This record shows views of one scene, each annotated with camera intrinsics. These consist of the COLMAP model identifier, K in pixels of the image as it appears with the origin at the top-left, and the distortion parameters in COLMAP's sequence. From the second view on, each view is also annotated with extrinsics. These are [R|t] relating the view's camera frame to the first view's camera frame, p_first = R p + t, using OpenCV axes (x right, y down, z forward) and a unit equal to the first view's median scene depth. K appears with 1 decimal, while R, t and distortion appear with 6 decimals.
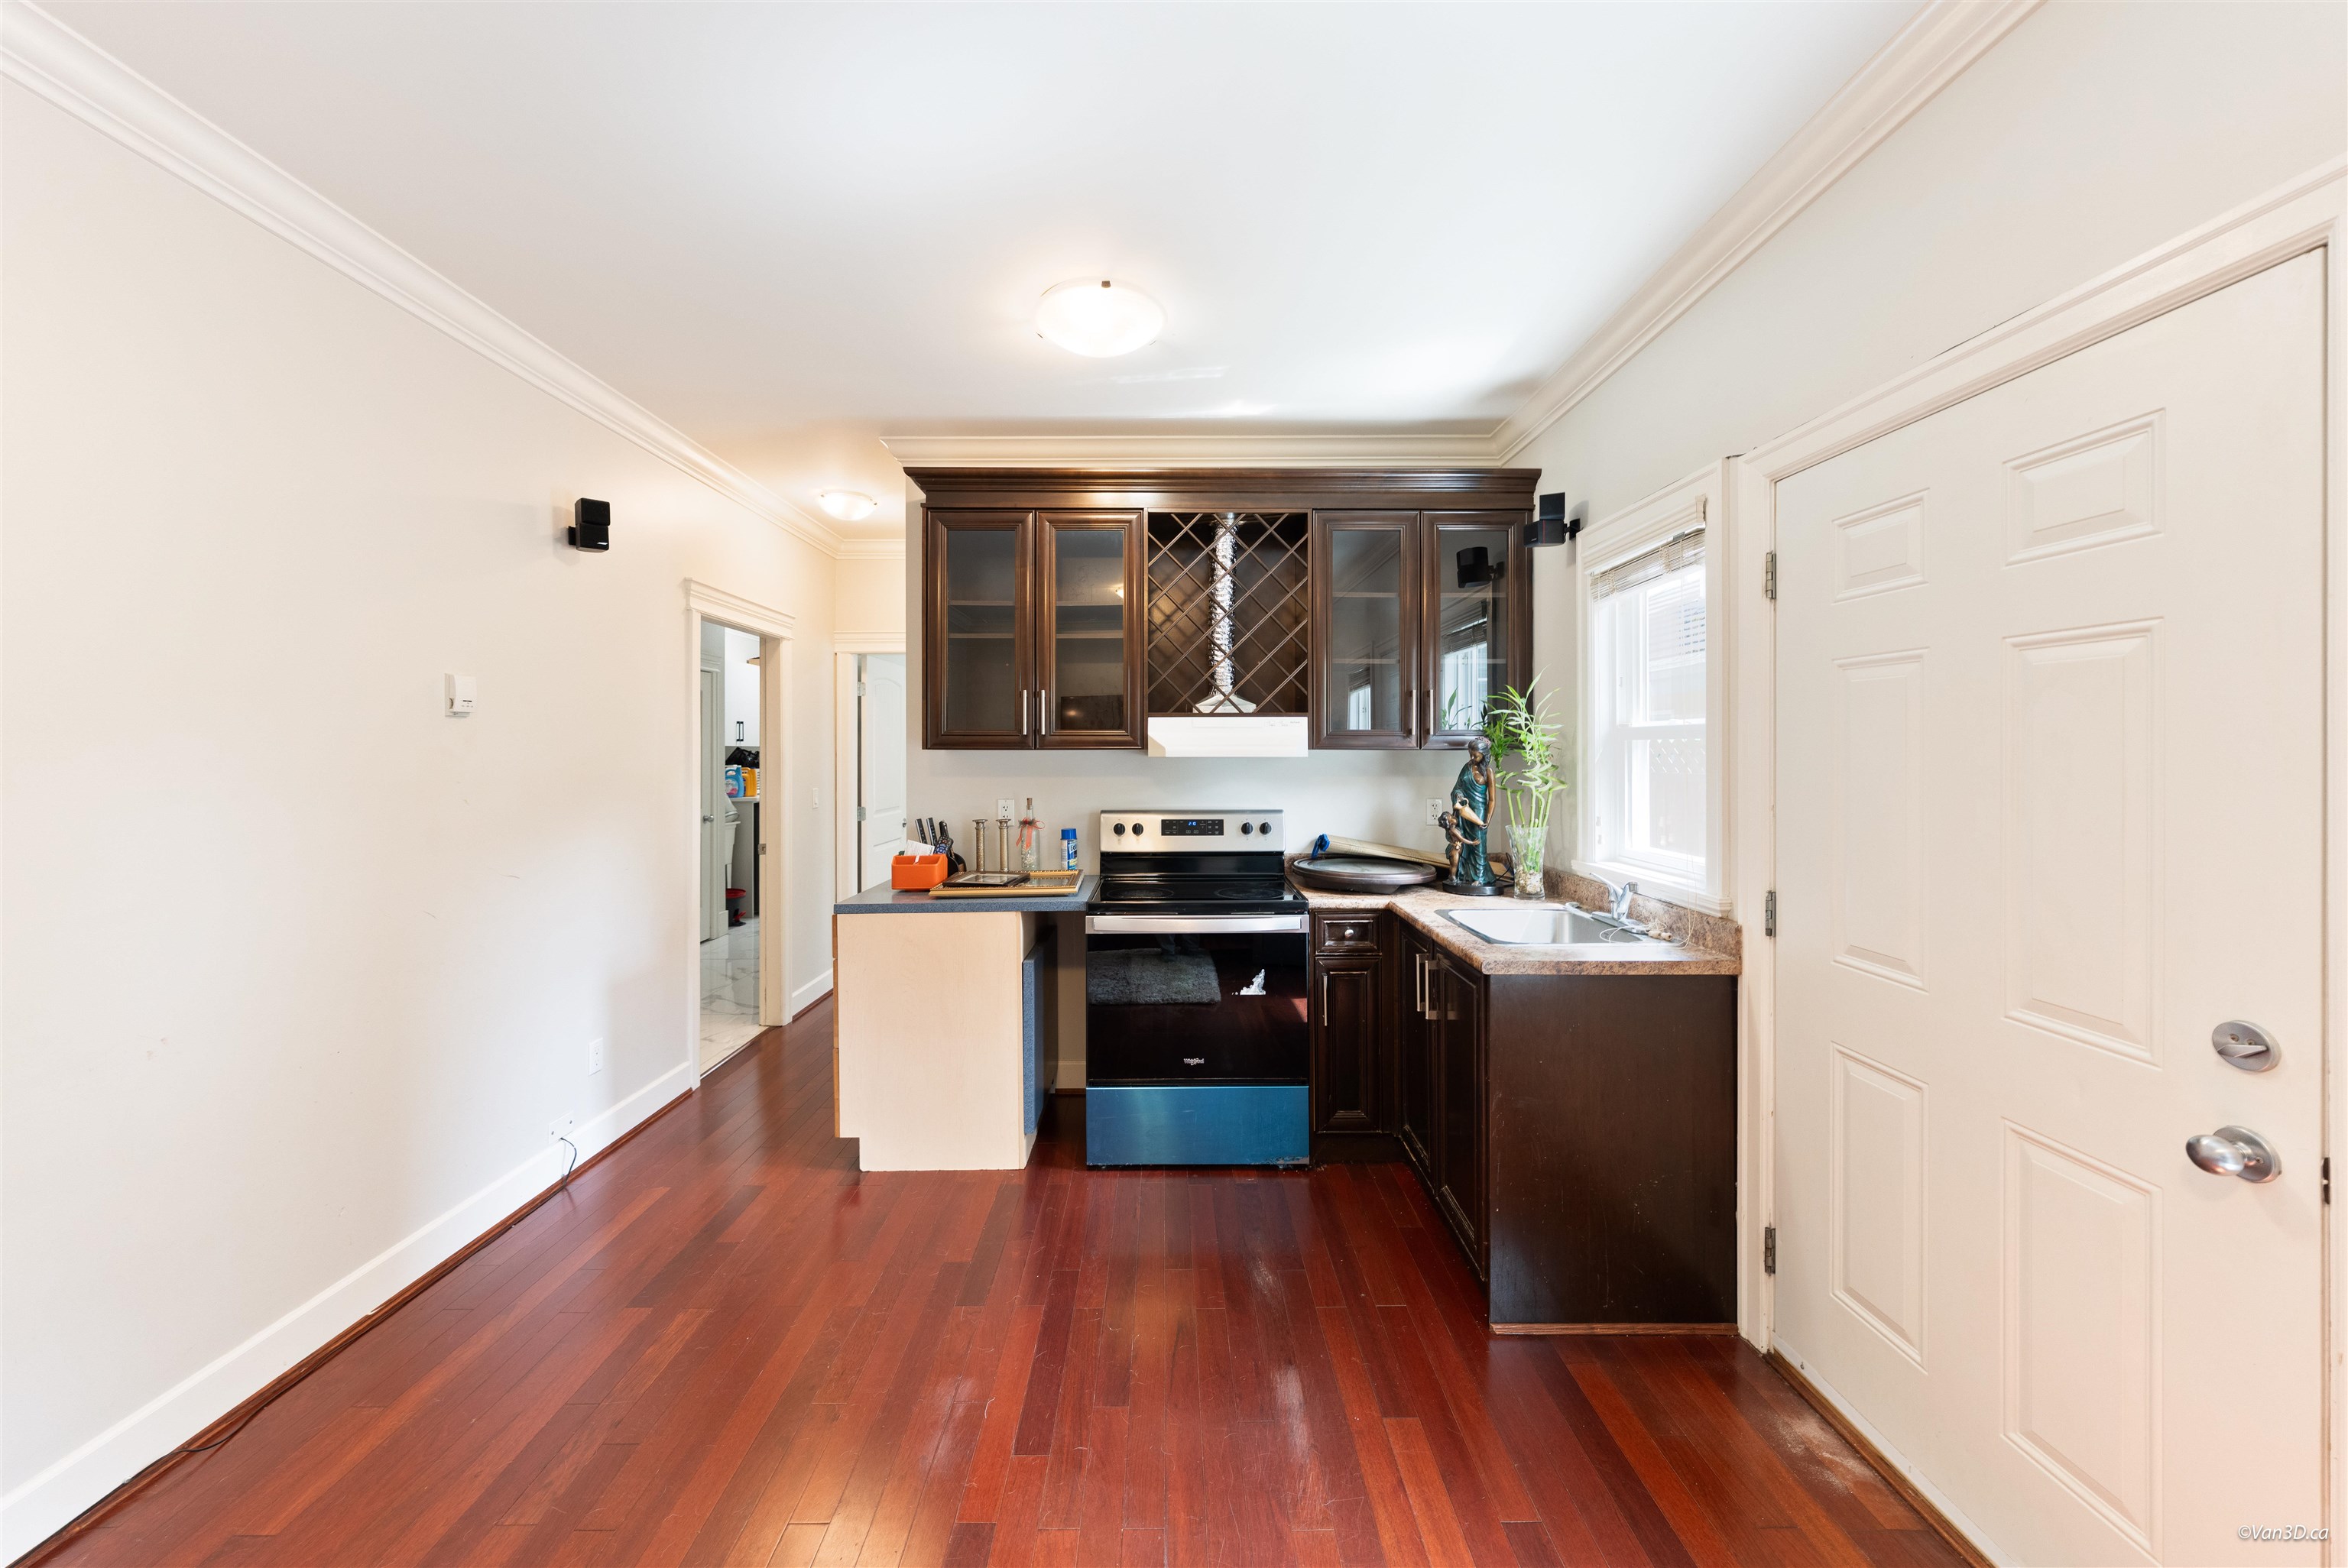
lens RADIAL K [[807.7, 0, 1186.5], [0, 807.7, 754.0], [0, 0, 1]] dist [-0.000194, -0.000261]
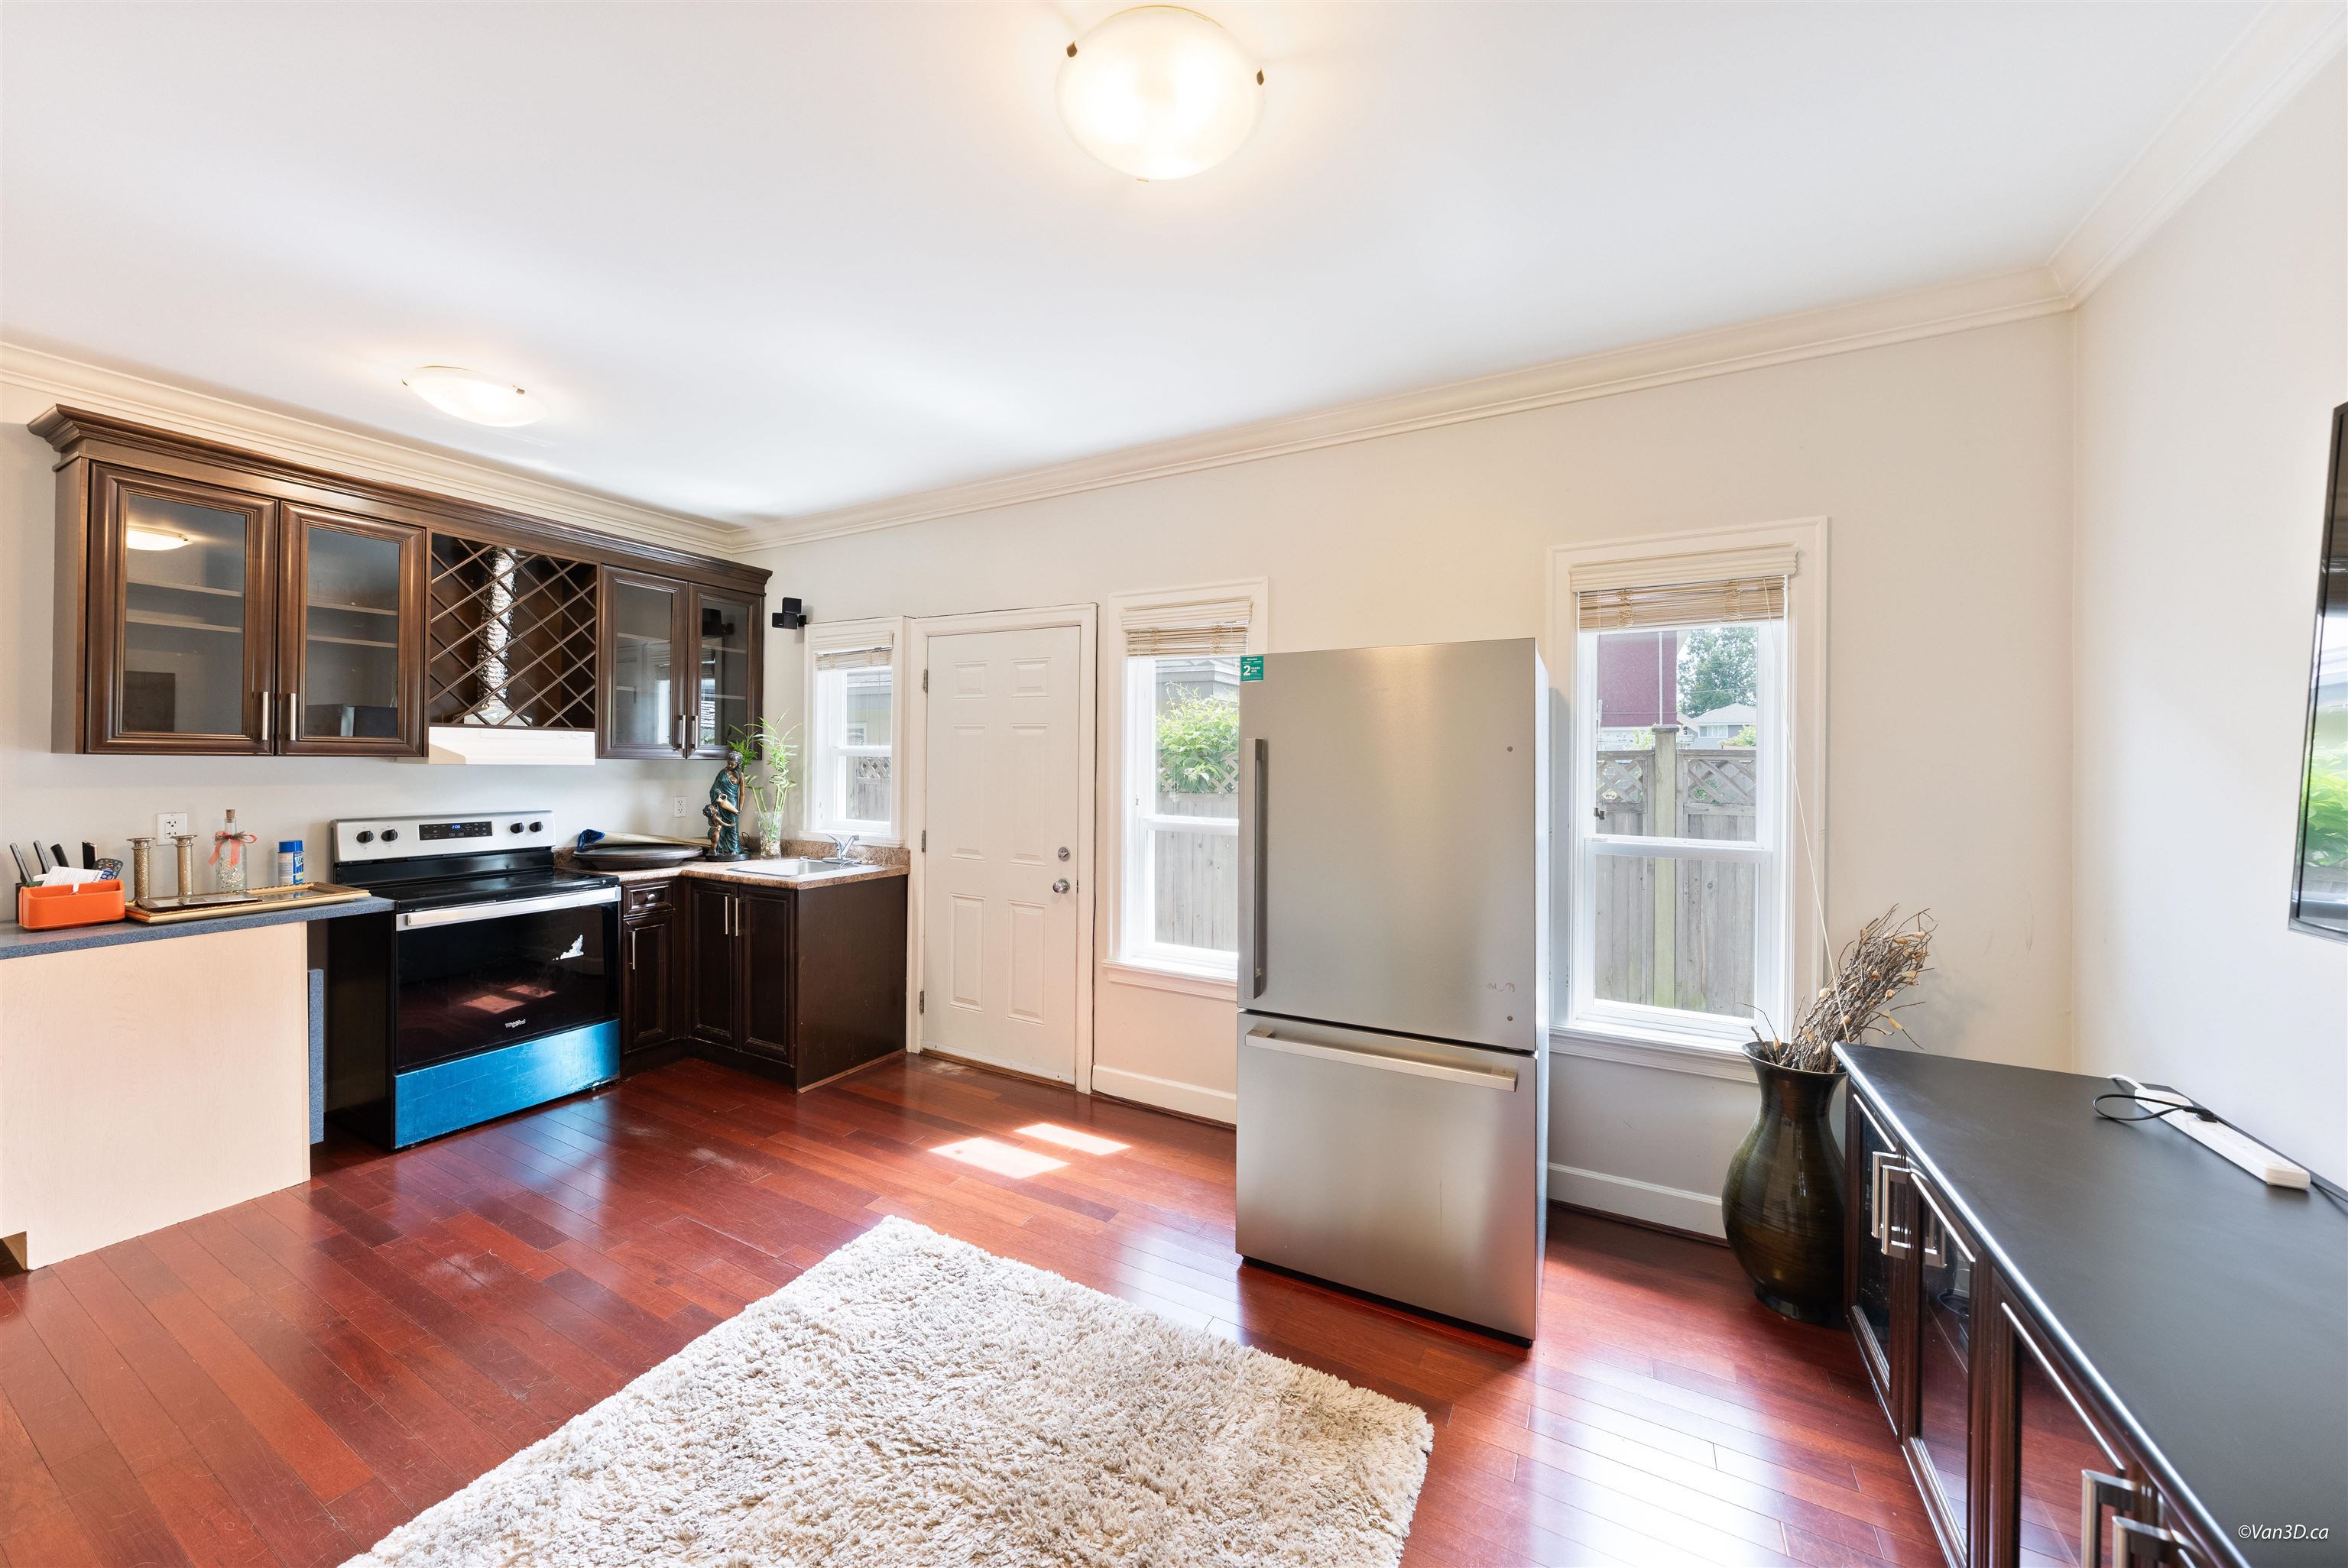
lens RADIAL K [[807.7, 0, 1176.4], [0, 807.7, 761.6], [0, 0, 1]] dist [-0.000194, -0.000261]
pose [[0.476895, 0.007773, 0.878926, -0.560015], [-0.010392, 0.999941, -0.003204, -0.006989], [-0.878899, -0.007606, 0.476947, -0.398235]]
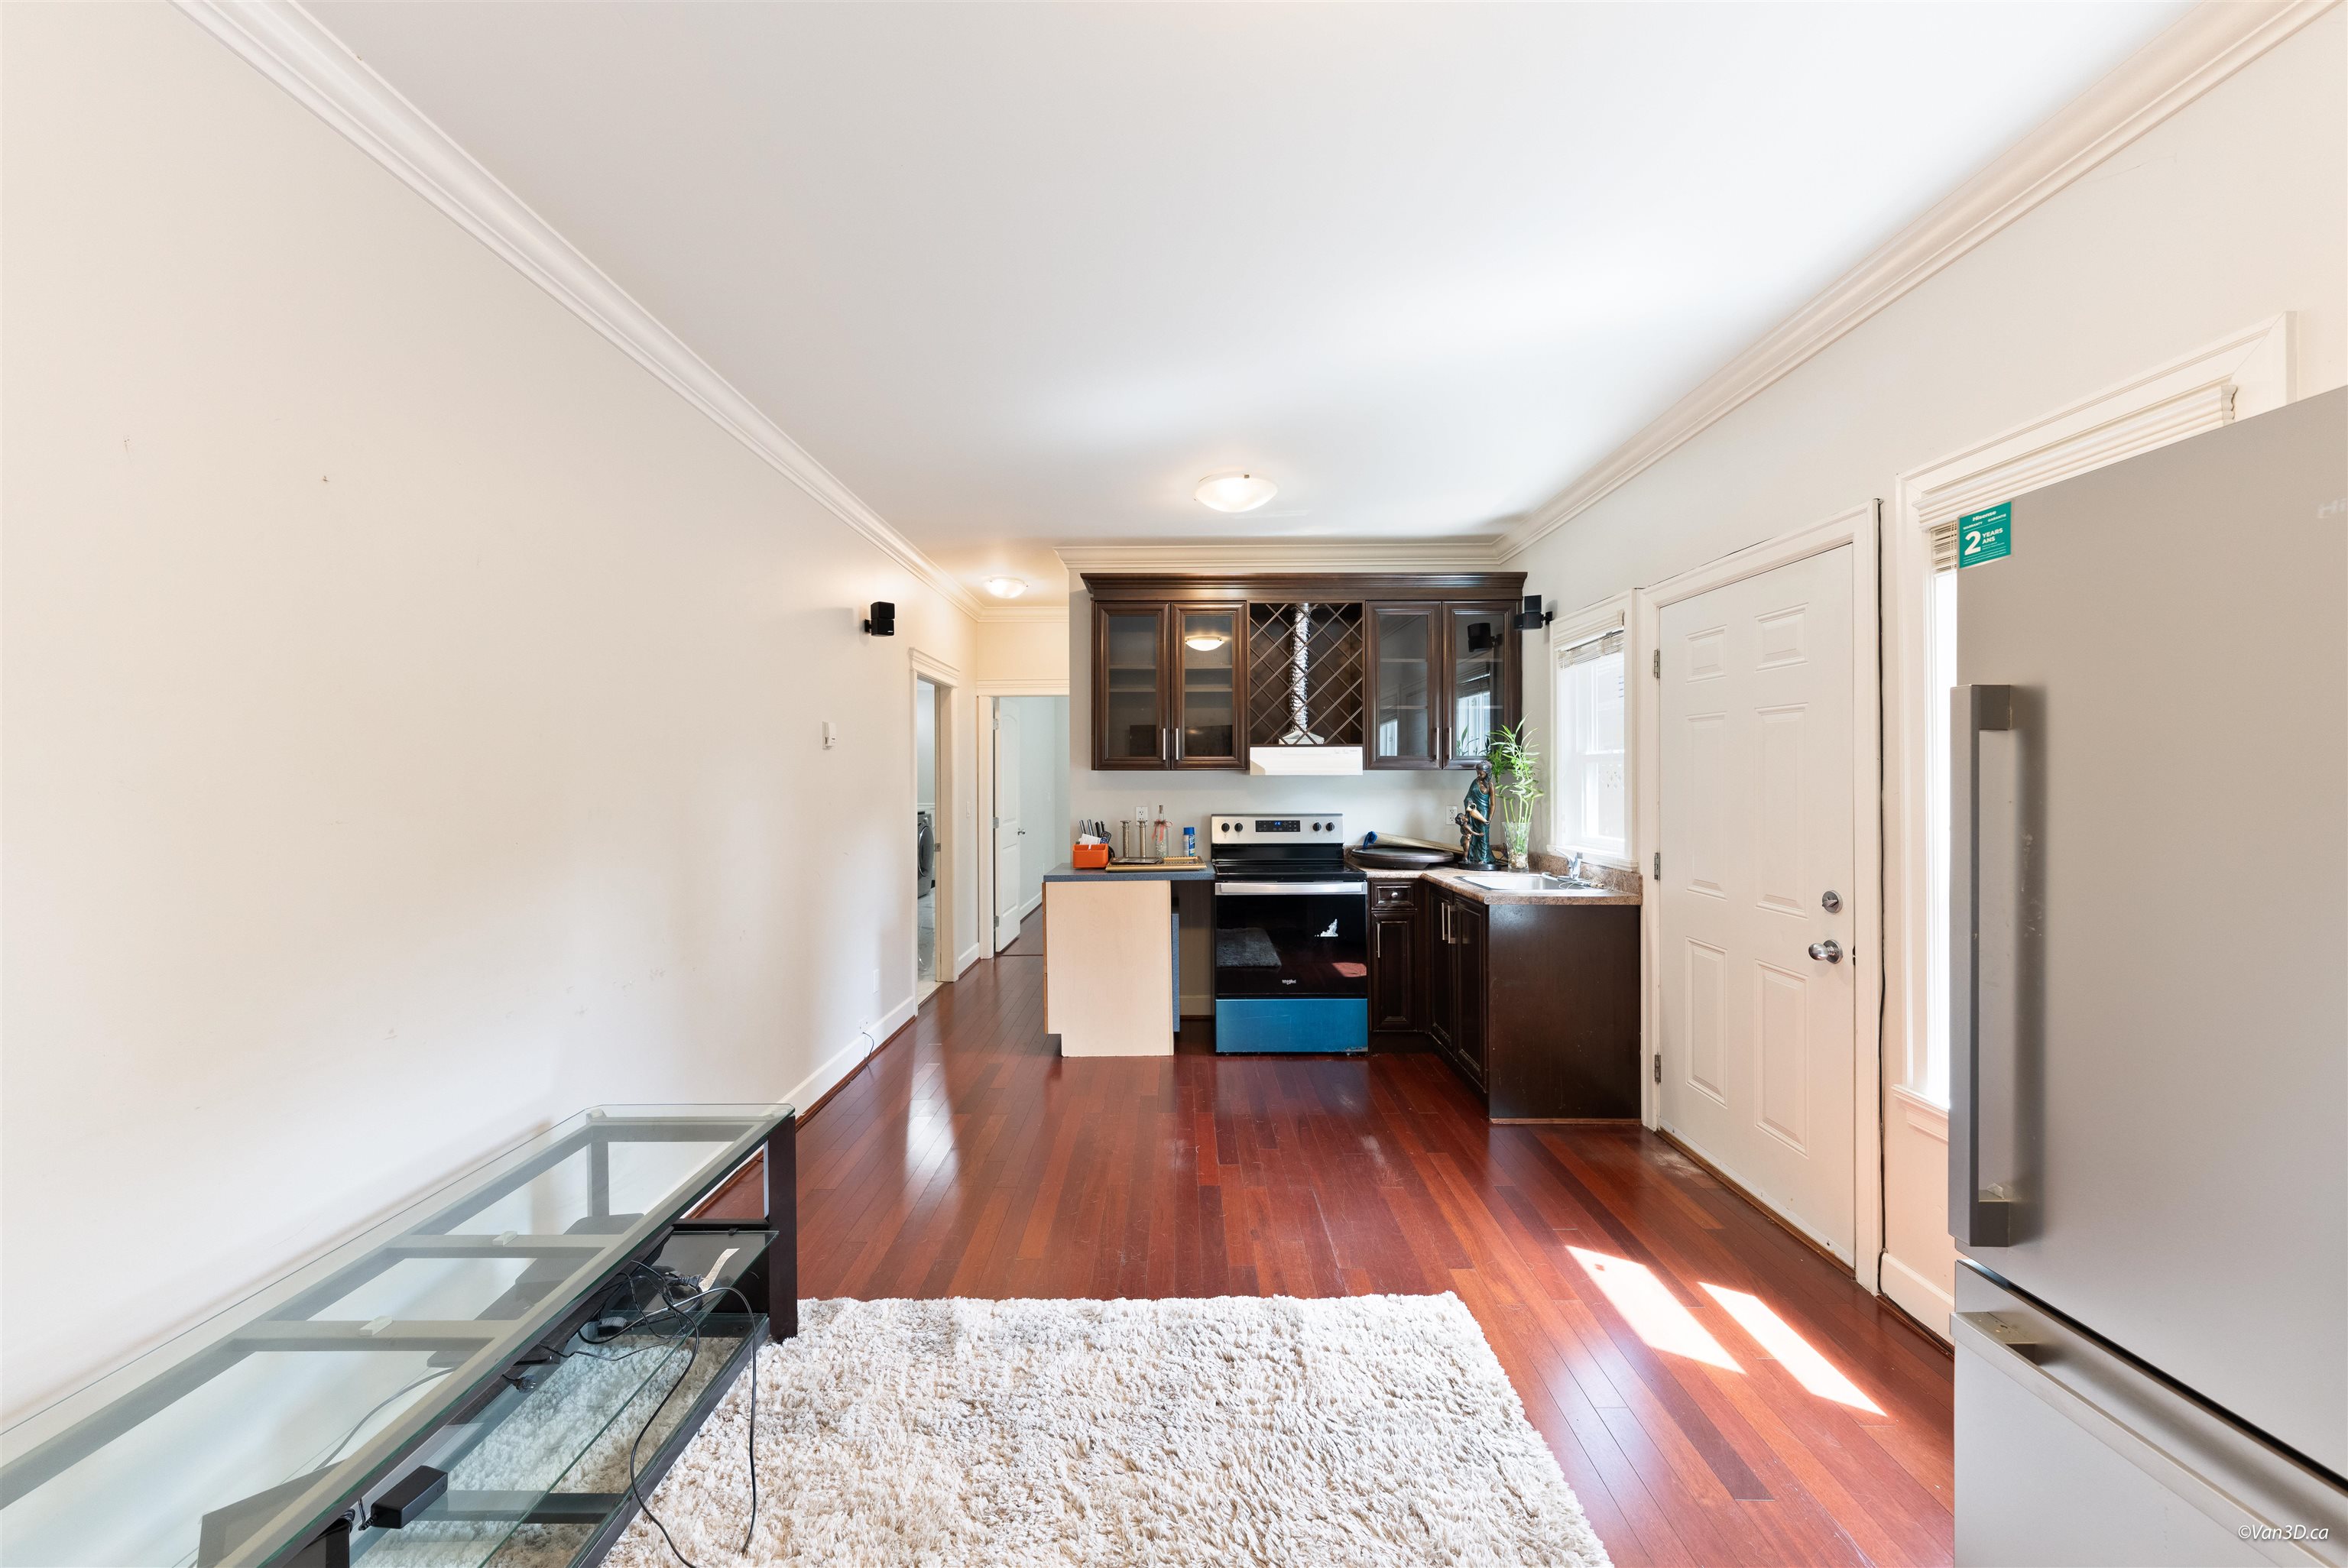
lens RADIAL K [[807.7, 0, 1192.9], [0, 807.7, 777.1], [0, 0, 1]] dist [-0.000194, -0.000261]
pose [[0.999992, -0.001977, -0.003581, -0.157336], [0.001970, 0.999996, -0.001852, 0.010440], [0.003585, 0.001845, 0.999992, -0.461892]]
